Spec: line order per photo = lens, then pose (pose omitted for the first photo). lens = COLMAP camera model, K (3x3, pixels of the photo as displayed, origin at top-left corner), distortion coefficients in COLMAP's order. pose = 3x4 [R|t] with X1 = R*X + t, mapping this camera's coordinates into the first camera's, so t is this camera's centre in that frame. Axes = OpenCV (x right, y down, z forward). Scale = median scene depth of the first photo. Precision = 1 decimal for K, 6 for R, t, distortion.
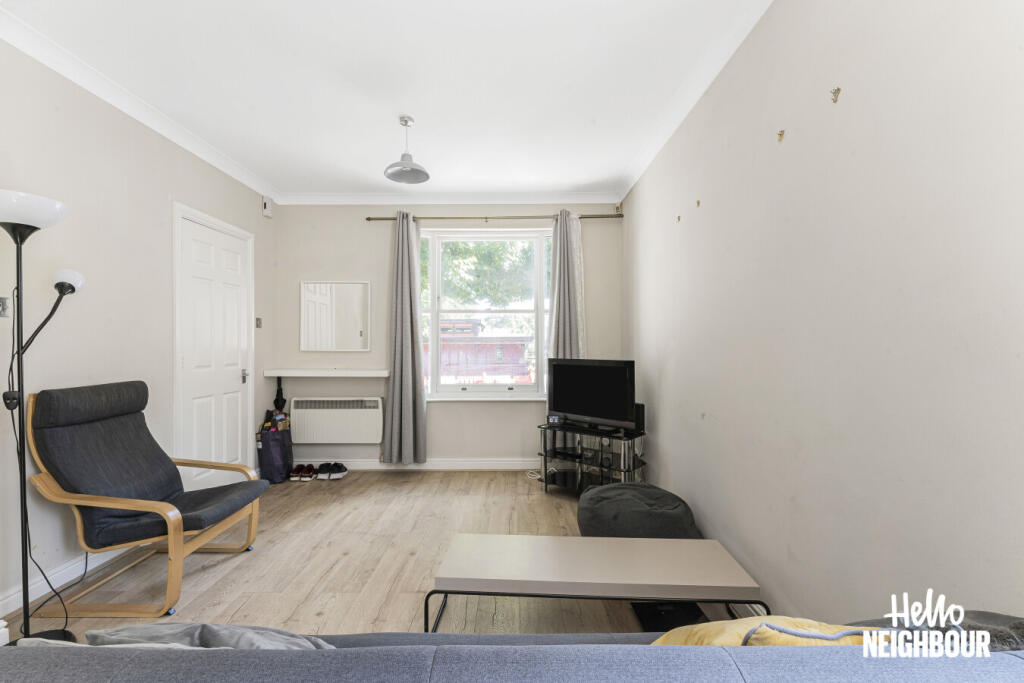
lens RADIAL K [[452.6, 0, 512.1], [0, 452.6, 345.0], [0, 0, 1]] dist [0.000889, 0.000091]
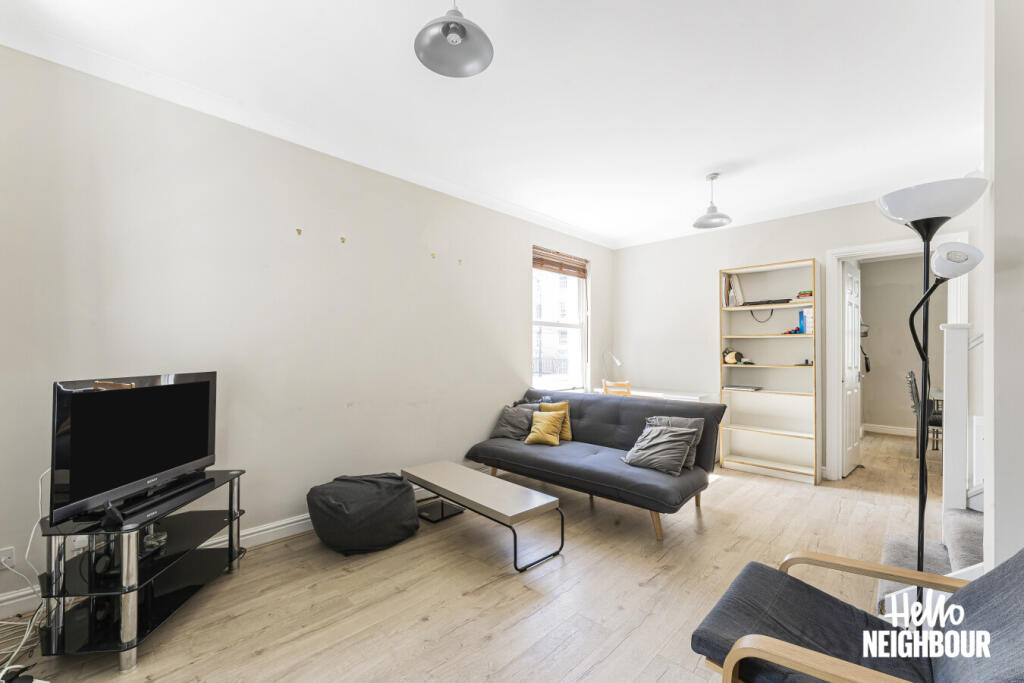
lens RADIAL K [[419.4, 0, 508.4], [0, 419.4, 350.6], [0, 0, 1]] dist [-0.000113, -0.000082]
pose [[-0.714803, -0.002388, 0.699322, -0.450092], [-0.003226, 0.999995, 0.000118, -0.000920], [-0.699319, -0.002172, -0.714807, 0.920738]]
